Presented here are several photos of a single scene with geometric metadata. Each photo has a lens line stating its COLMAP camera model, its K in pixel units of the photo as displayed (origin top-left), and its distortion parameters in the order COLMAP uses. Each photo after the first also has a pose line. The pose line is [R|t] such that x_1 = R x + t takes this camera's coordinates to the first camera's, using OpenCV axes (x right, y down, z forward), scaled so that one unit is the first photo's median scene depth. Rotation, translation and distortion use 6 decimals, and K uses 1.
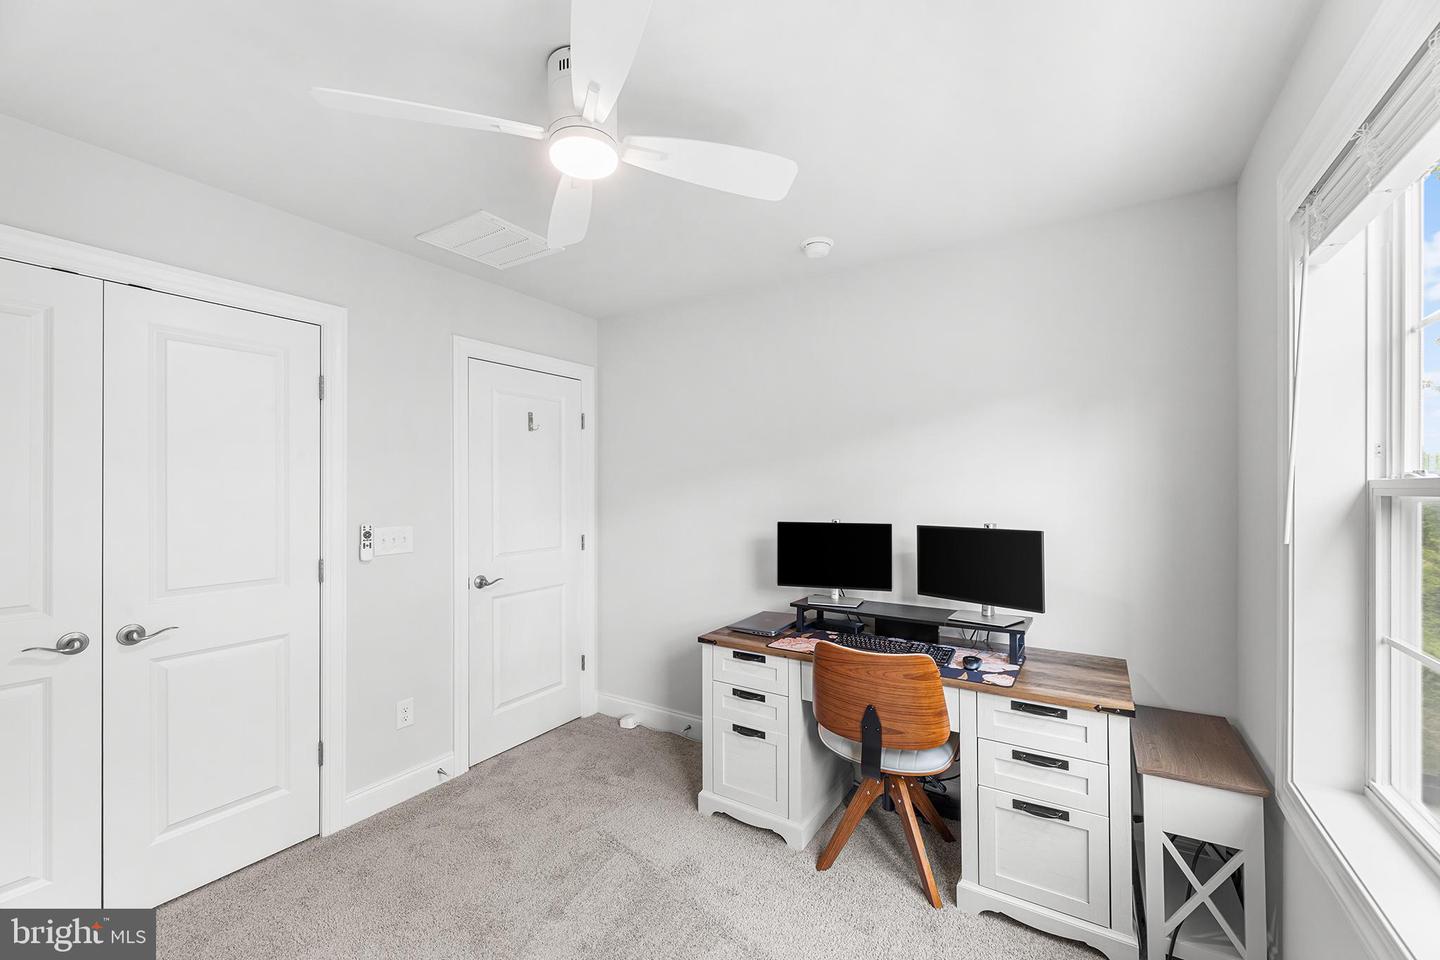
lens RADIAL K [[584.0, 0, 712.7], [0, 584.0, 489.8], [0, 0, 1]] dist [-0.000839, -0.000029]
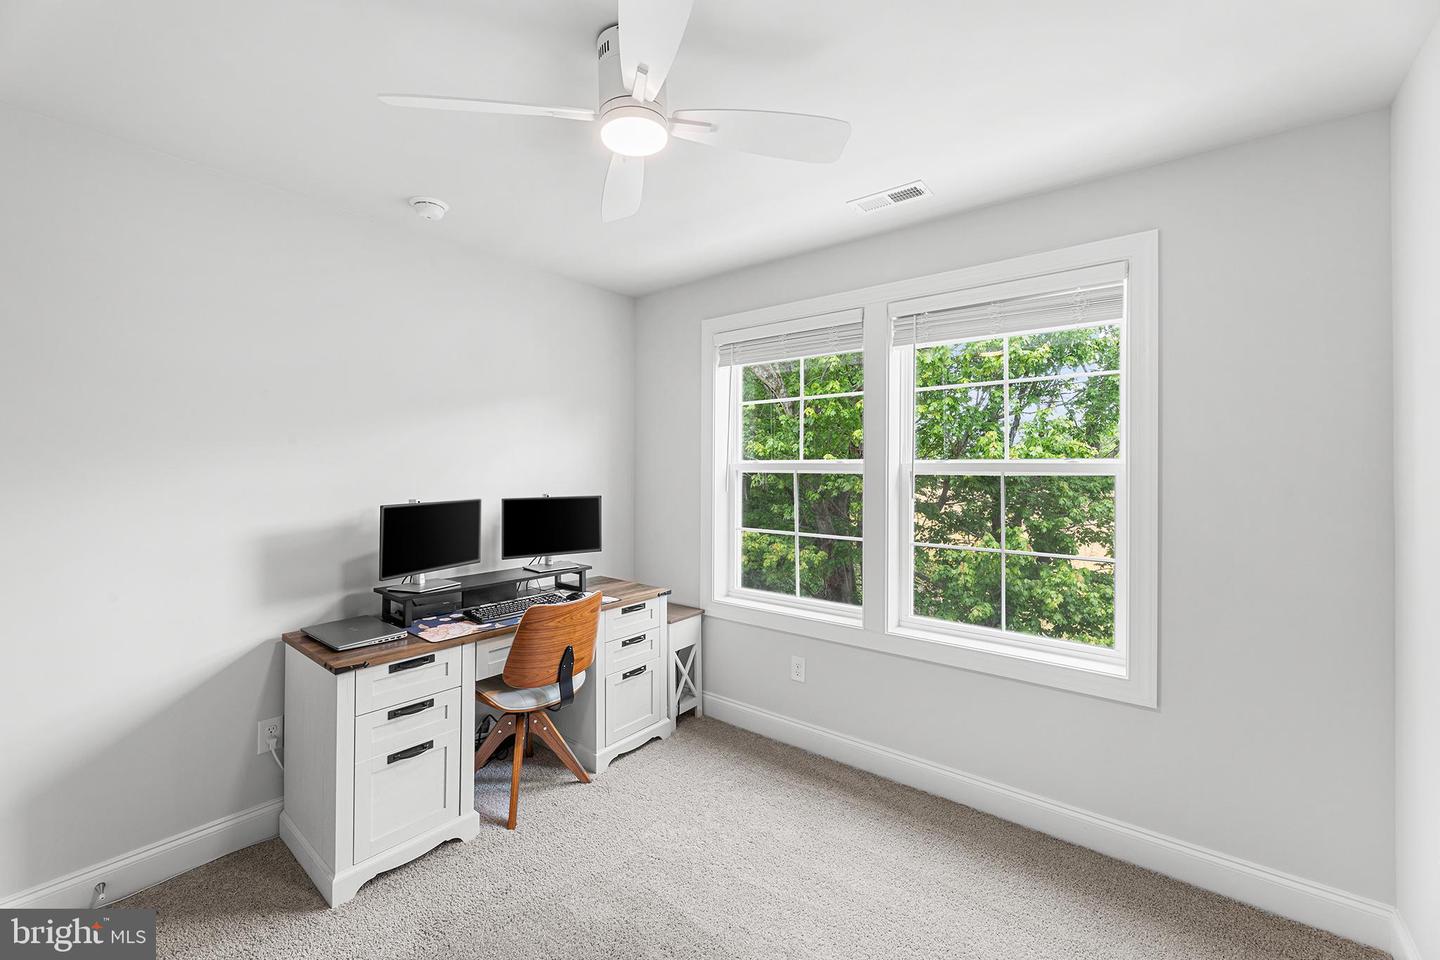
lens RADIAL K [[584.0, 0, 692.6], [0, 584.0, 469.3], [0, 0, 1]] dist [-0.000839, -0.000029]
pose [[0.119437, 0.000580, 0.992842, -0.767751], [-0.000786, 1.000000, -0.000489, 0.003605], [-0.992841, -0.000722, 0.119438, 0.515624]]
